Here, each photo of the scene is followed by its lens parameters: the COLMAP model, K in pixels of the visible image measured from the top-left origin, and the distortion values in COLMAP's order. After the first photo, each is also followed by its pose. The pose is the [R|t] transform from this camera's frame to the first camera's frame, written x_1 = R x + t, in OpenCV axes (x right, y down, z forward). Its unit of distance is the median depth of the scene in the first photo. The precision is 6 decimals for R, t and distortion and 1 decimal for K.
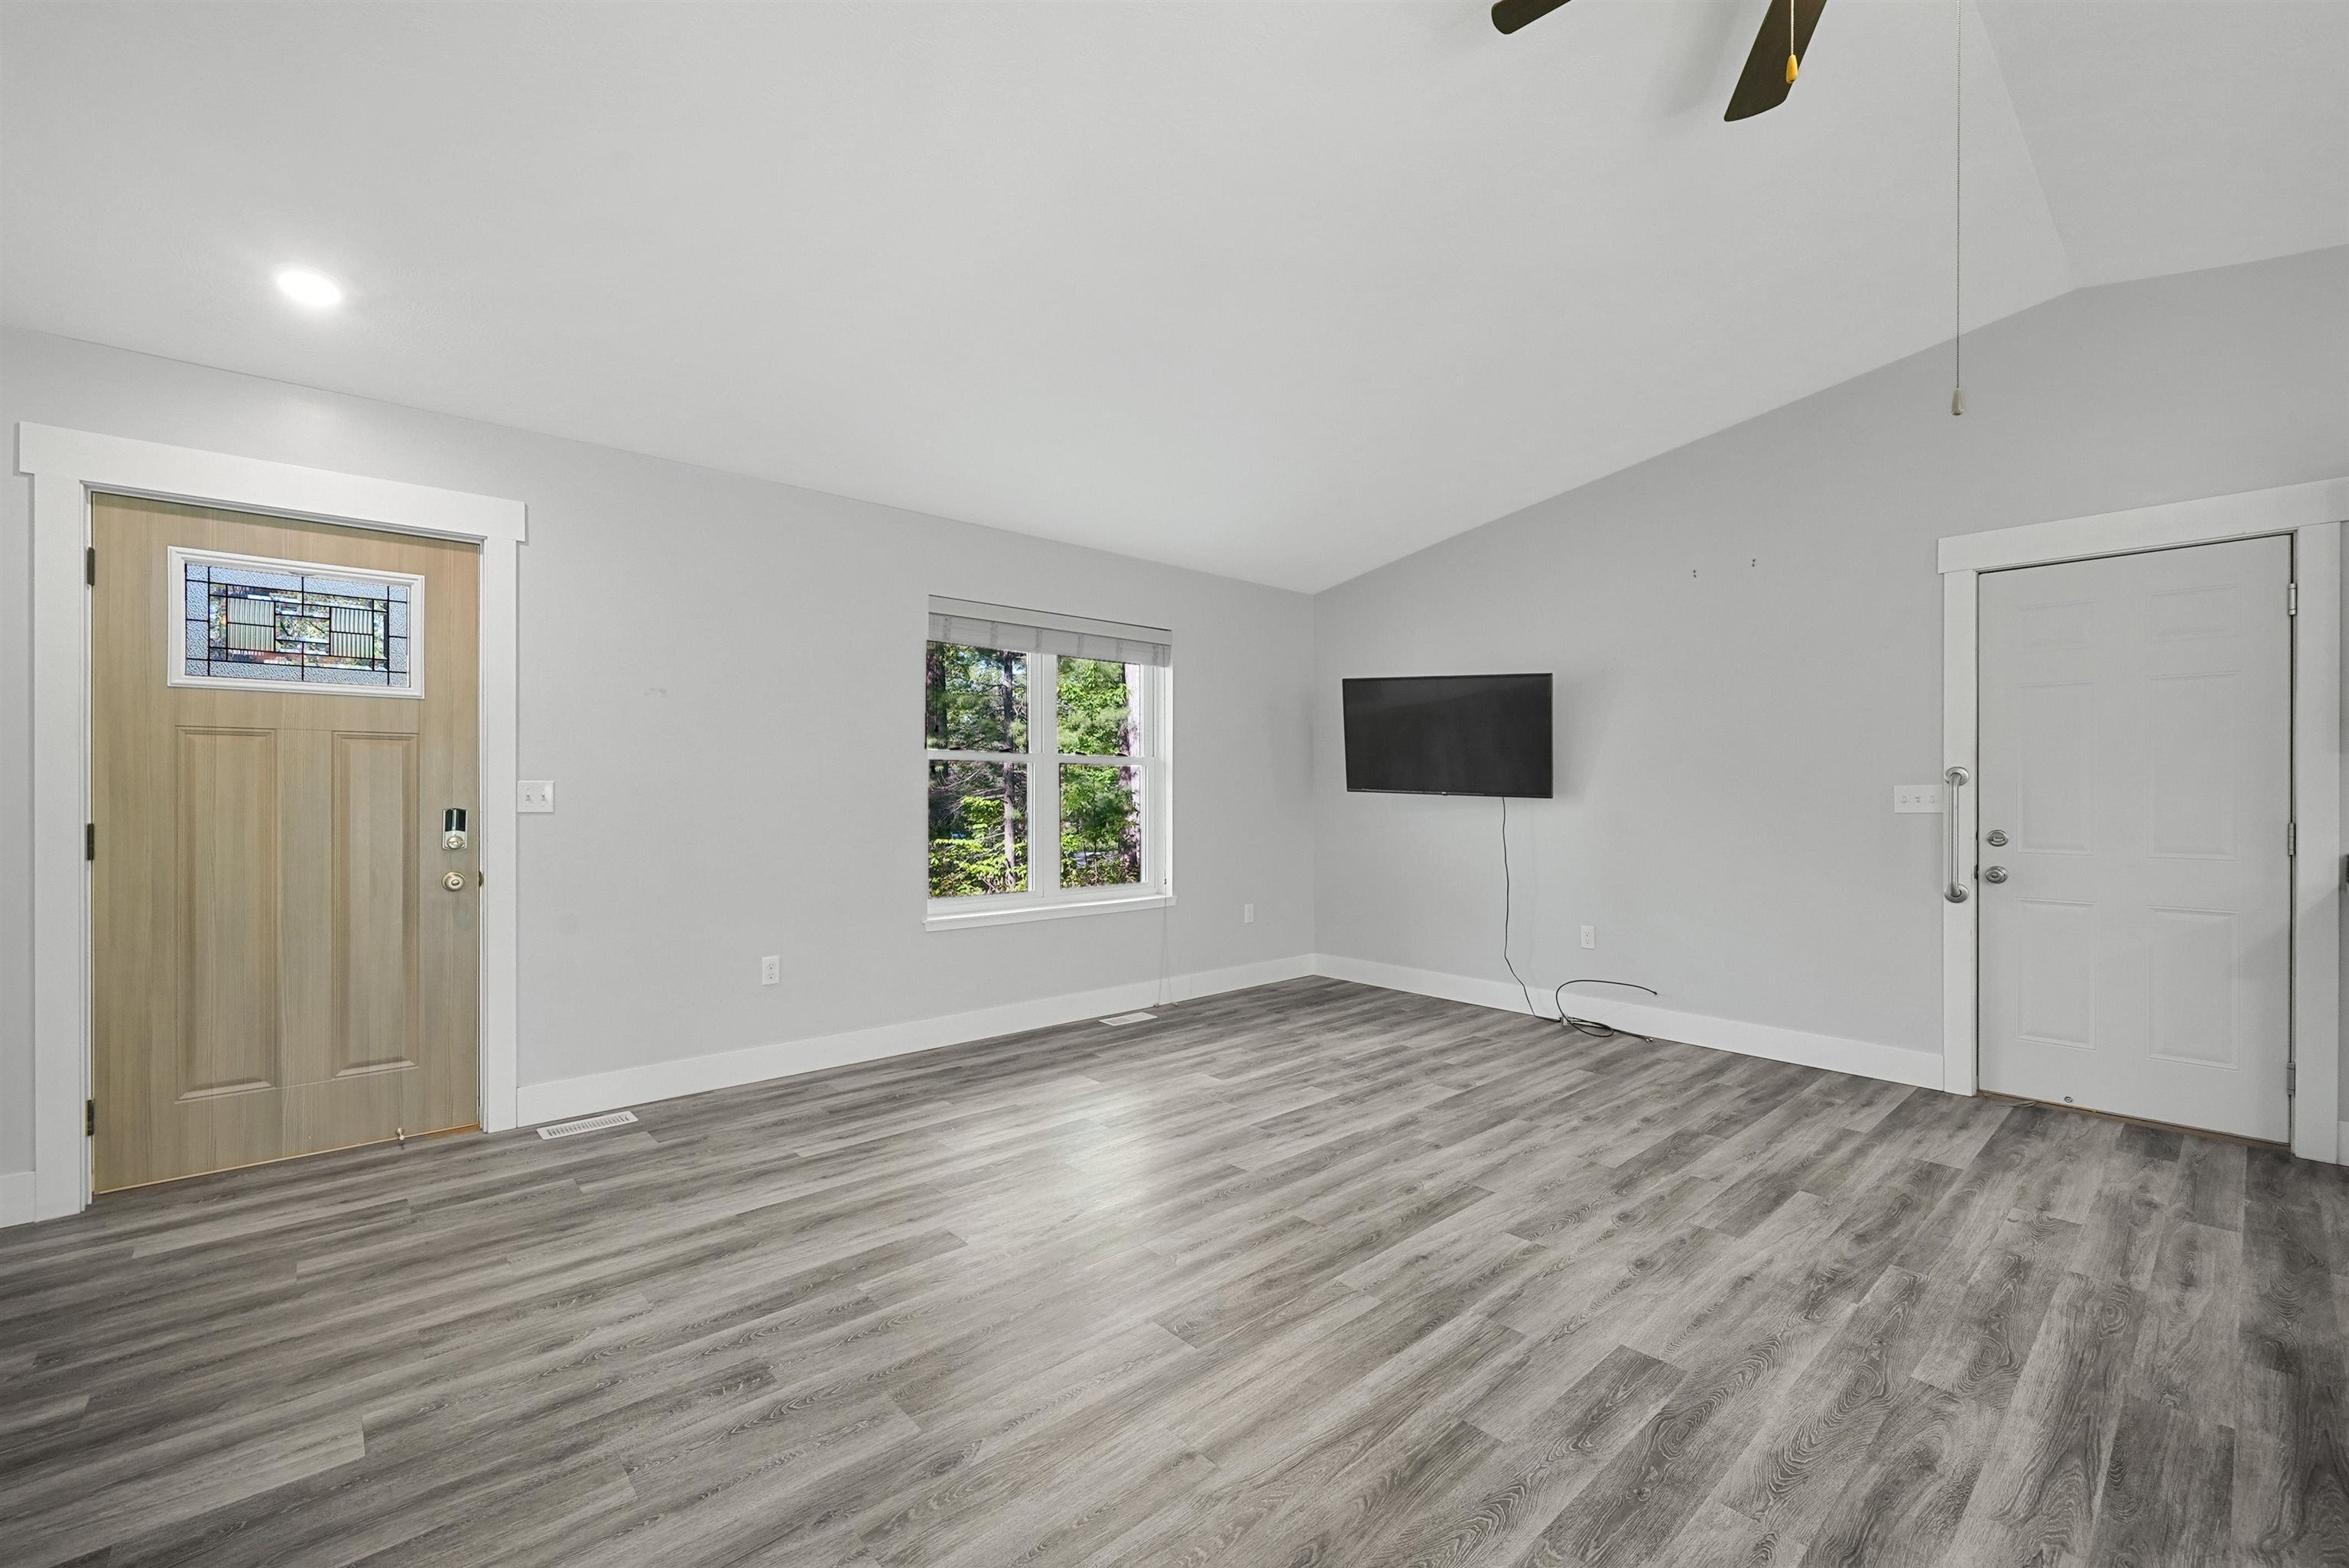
lens RADIAL K [[983.5, 0, 1175.8], [0, 983.5, 787.3], [0, 0, 1]] dist [-0.001447, 0.000053]
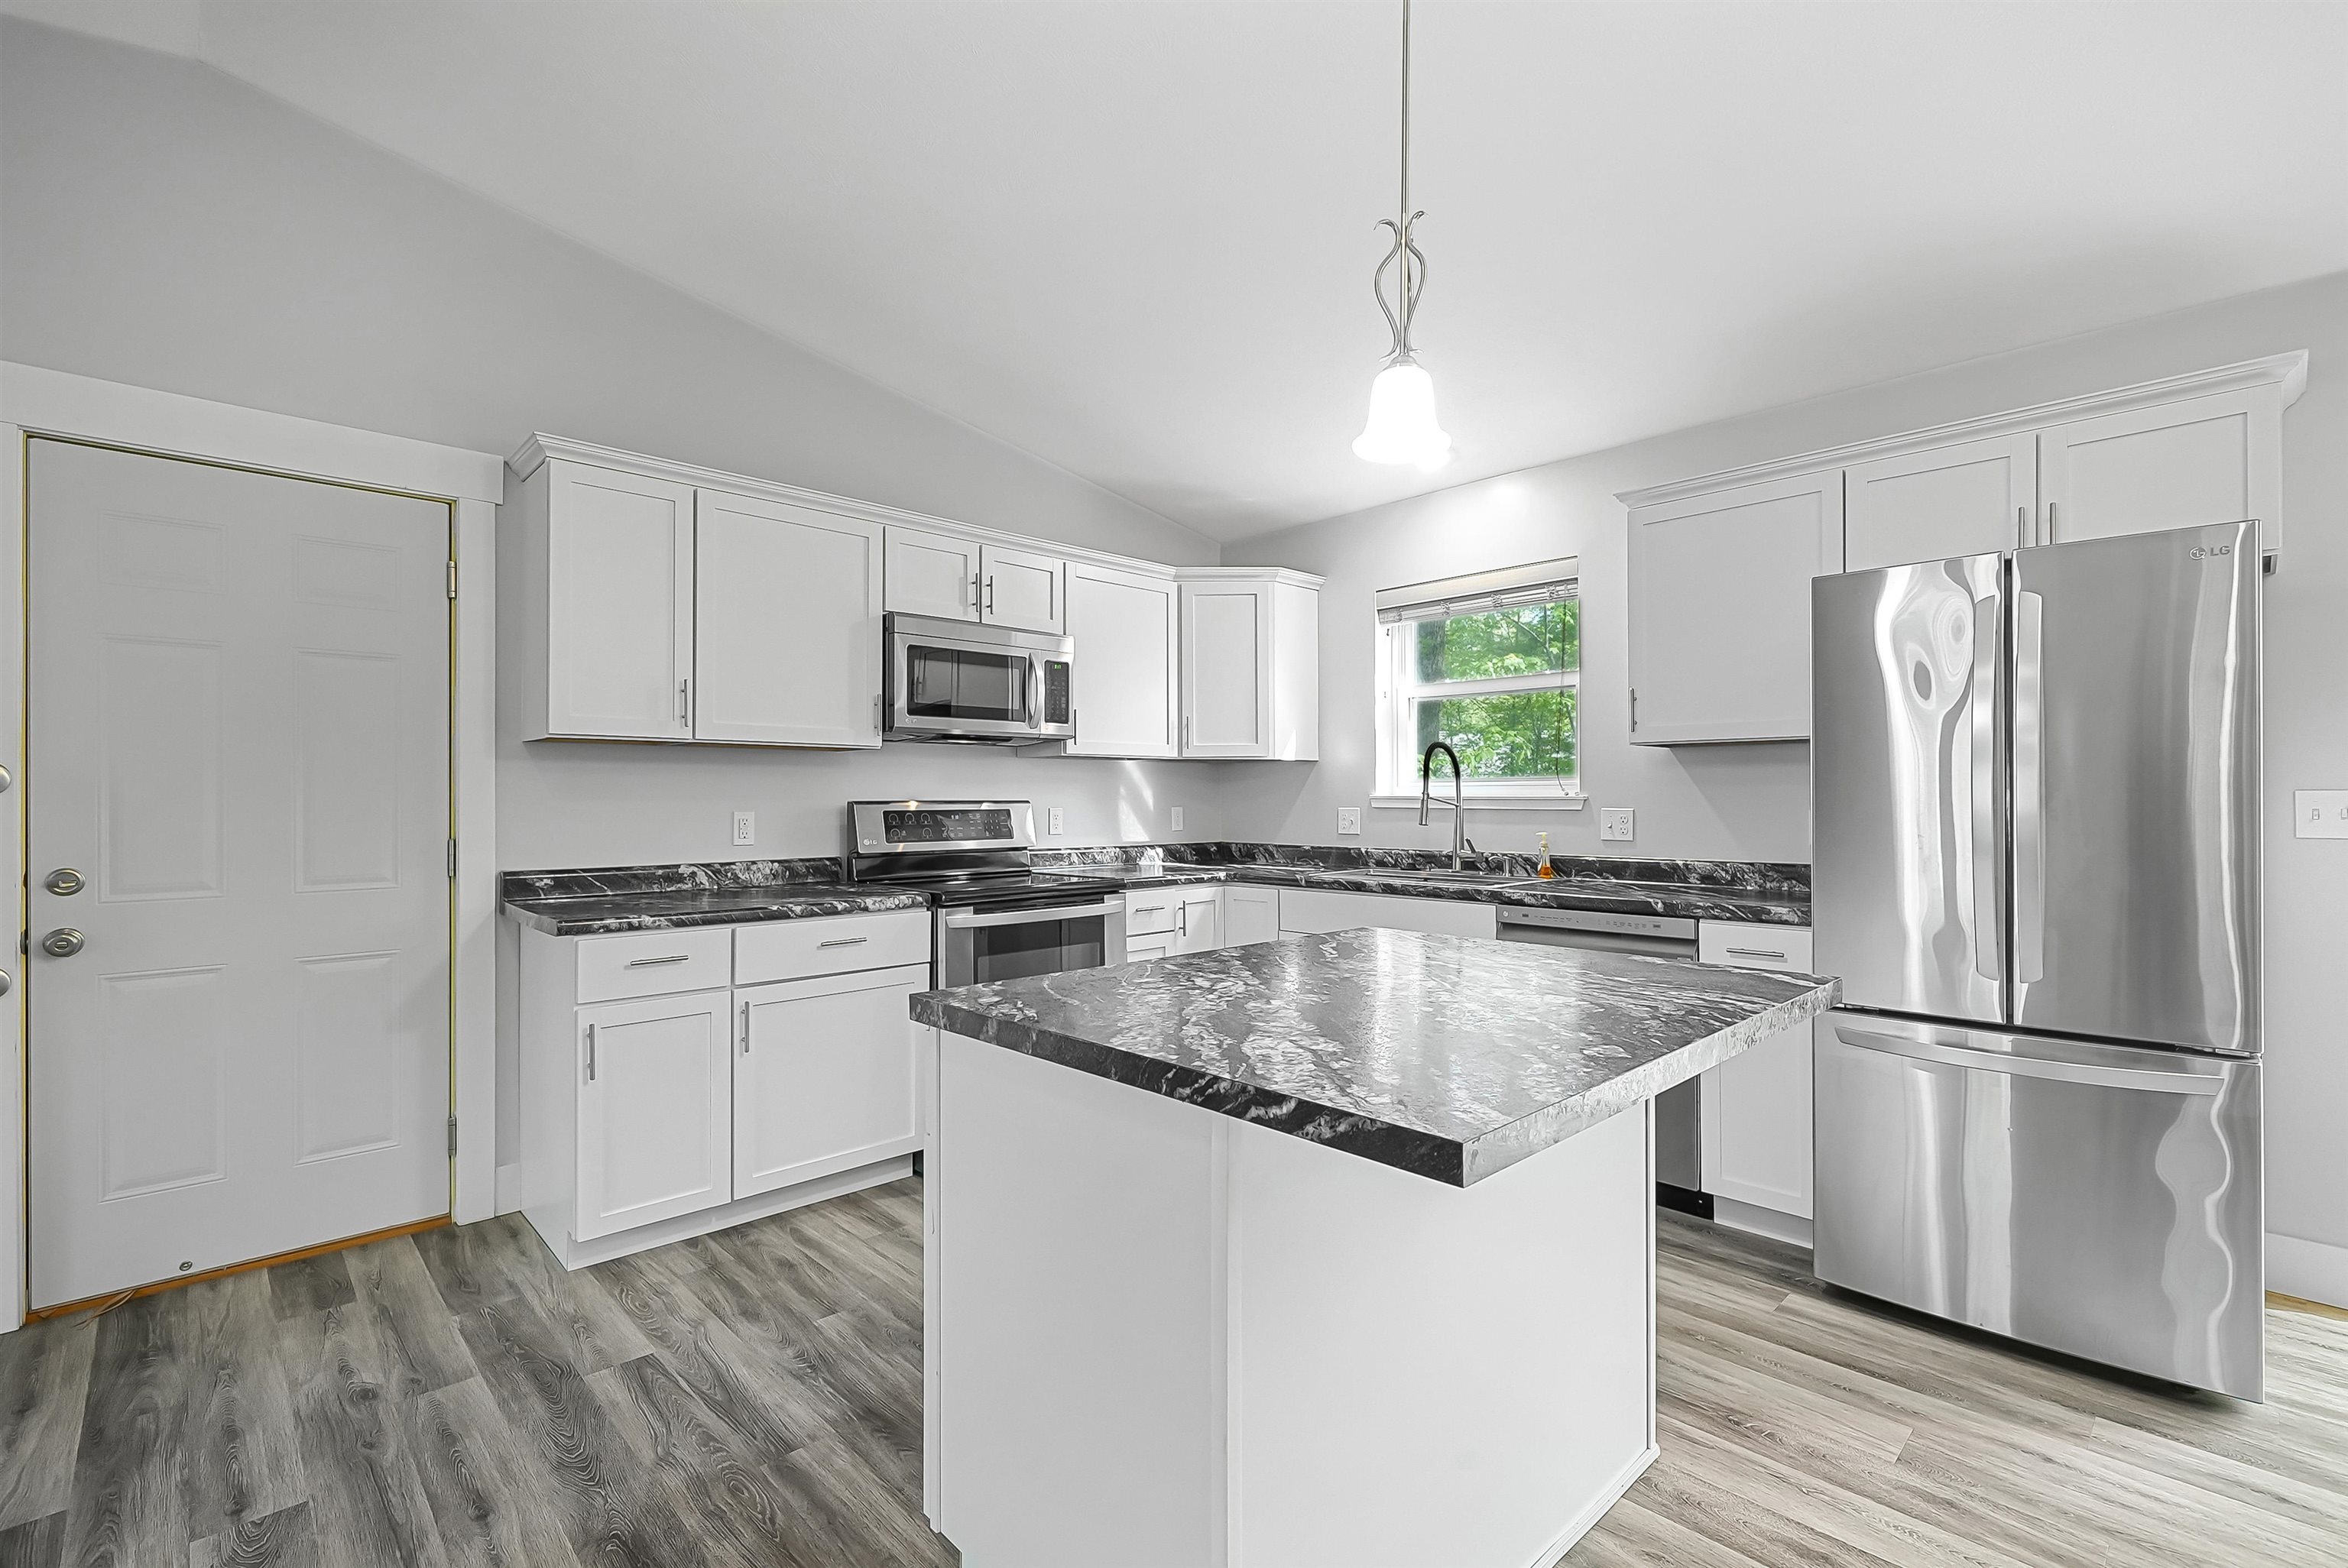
lens RADIAL K [[1029.0, 0, 1174.8], [0, 1029.0, 795.2], [0, 0, 1]] dist [-0.005027, -0.000364]
pose [[-0.036430, 0.000054, 0.999336, 0.227090], [-0.000602, 1.000000, -0.000076, -0.002226], [-0.999336, -0.000605, -0.036430, 0.422346]]
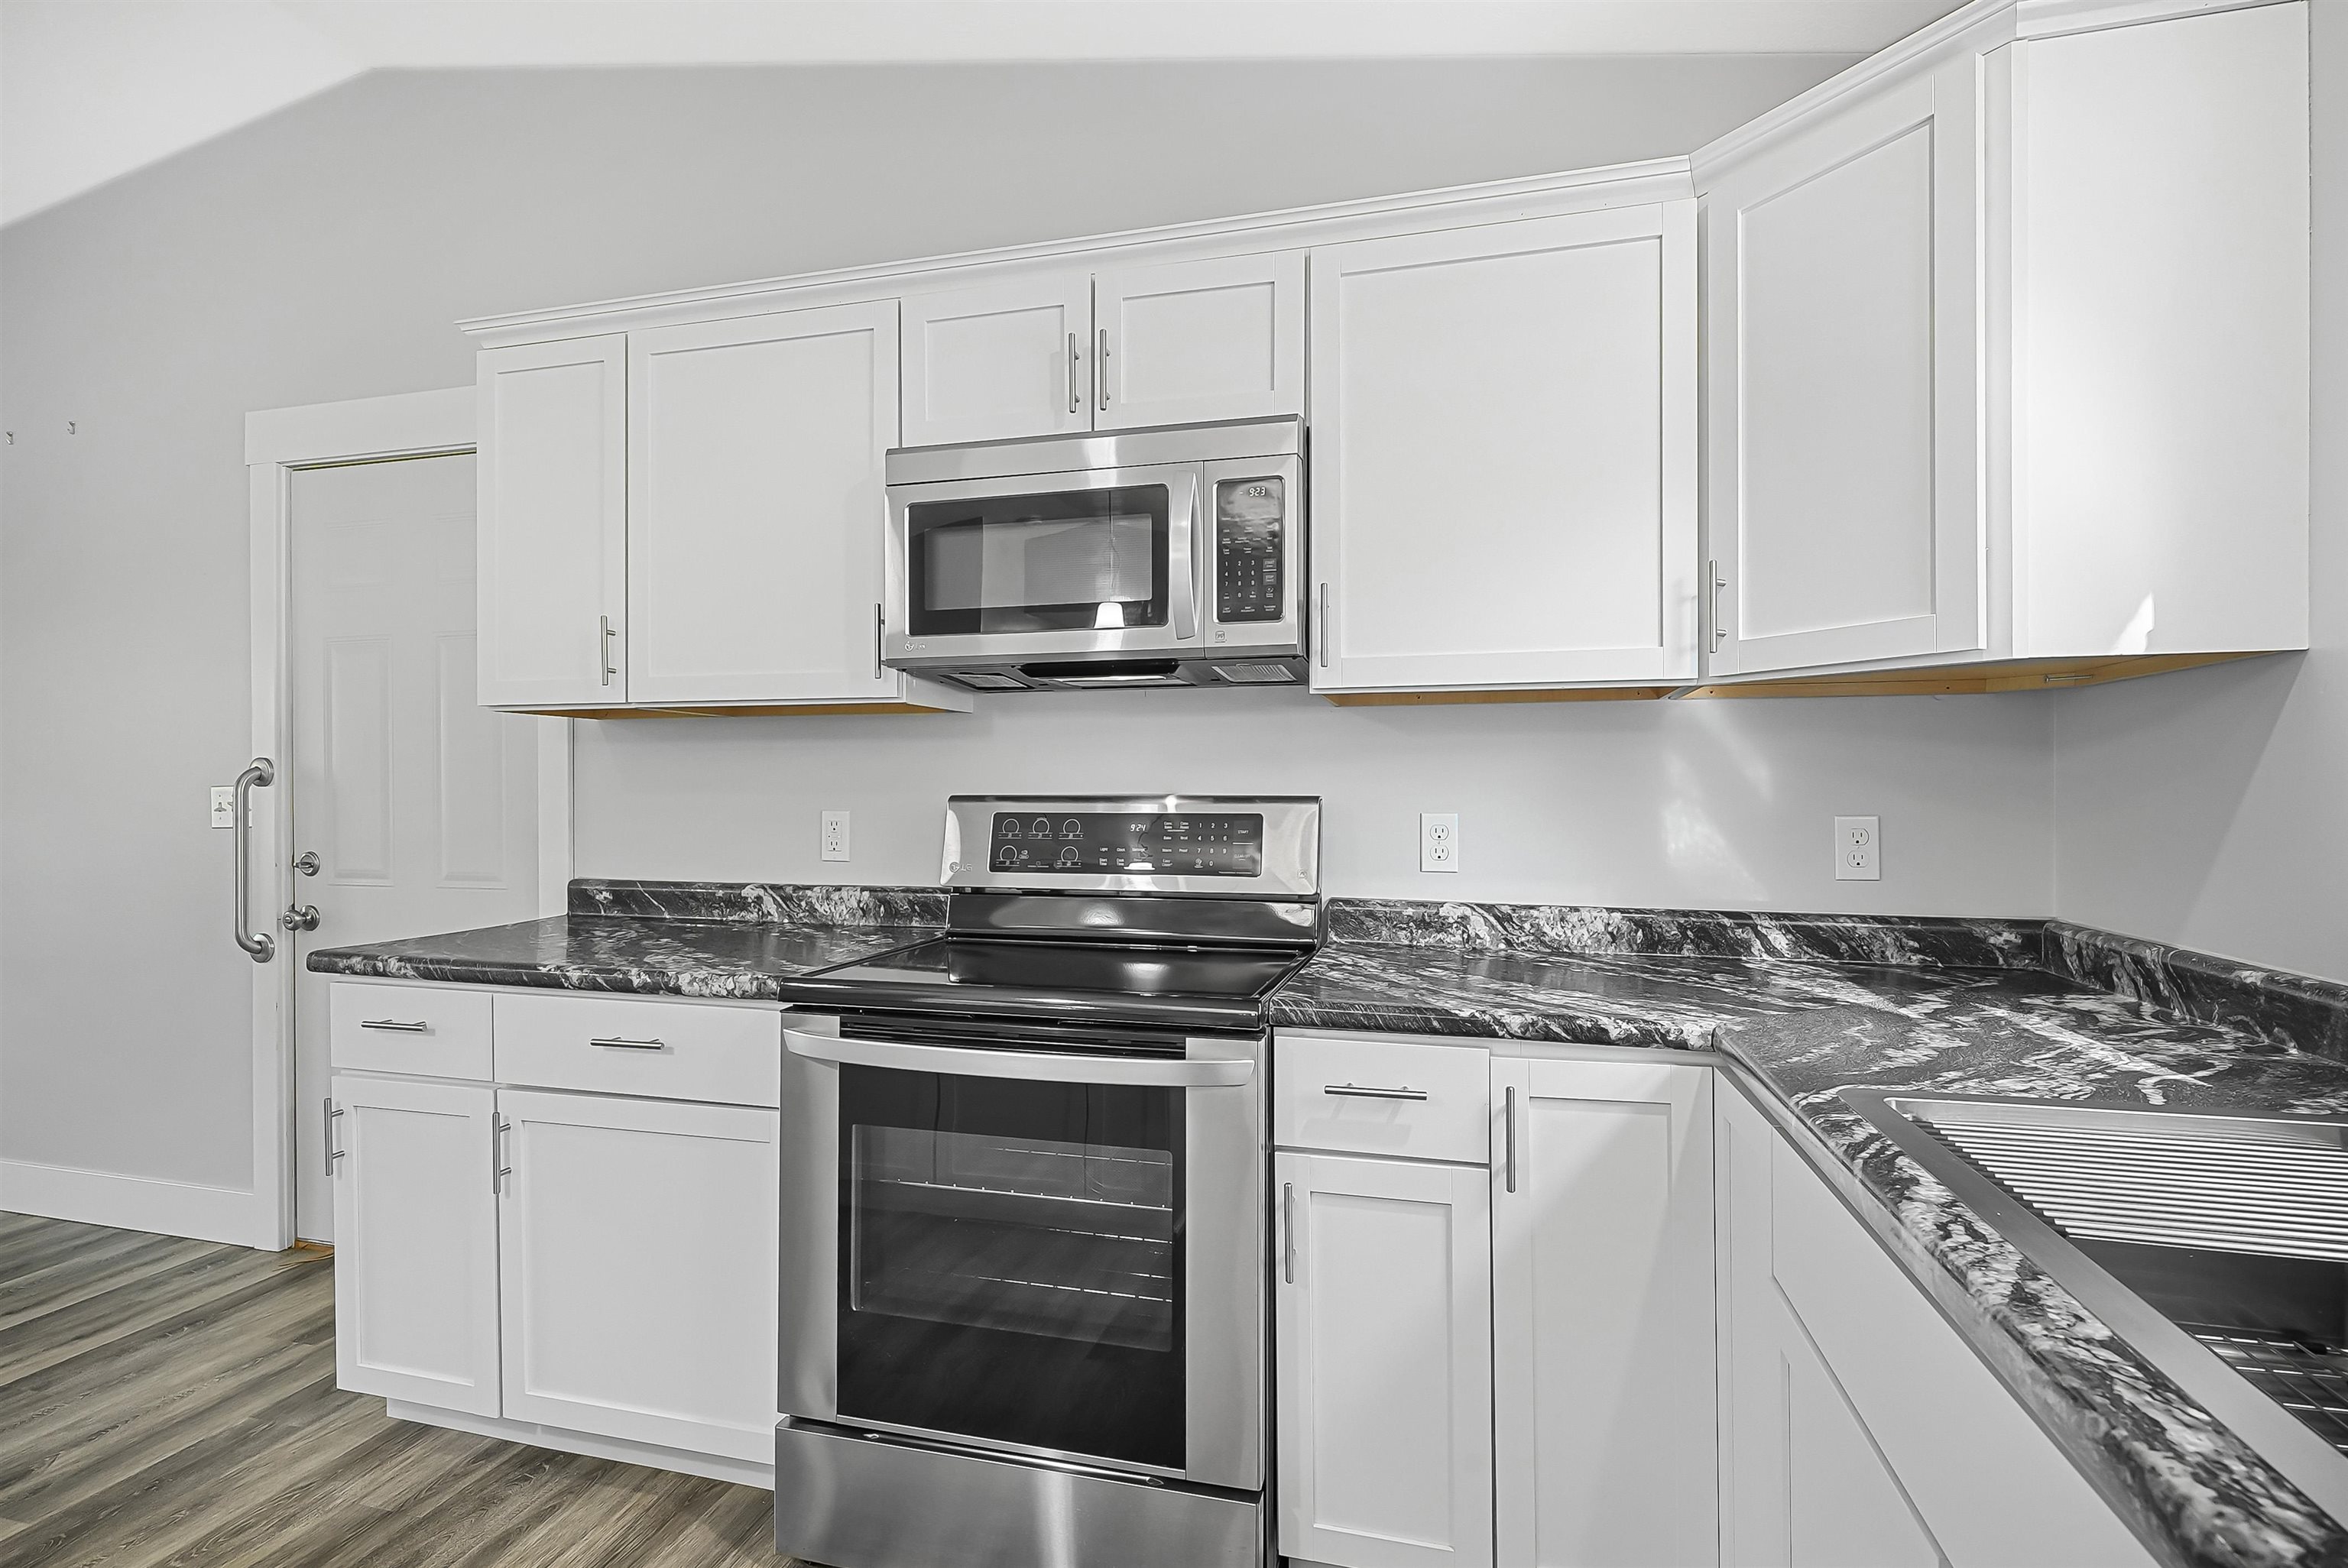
lens RADIAL K [[1125.1, 0, 1178.1], [0, 1125.1, 794.9], [0, 0, 1]] dist [-0.001752, 0.000813]
pose [[0.836381, -0.002188, 0.548143, 1.129409], [-0.000548, 0.999988, 0.004828, 0.000714], [-0.548148, -0.004338, 0.836370, 0.034693]]
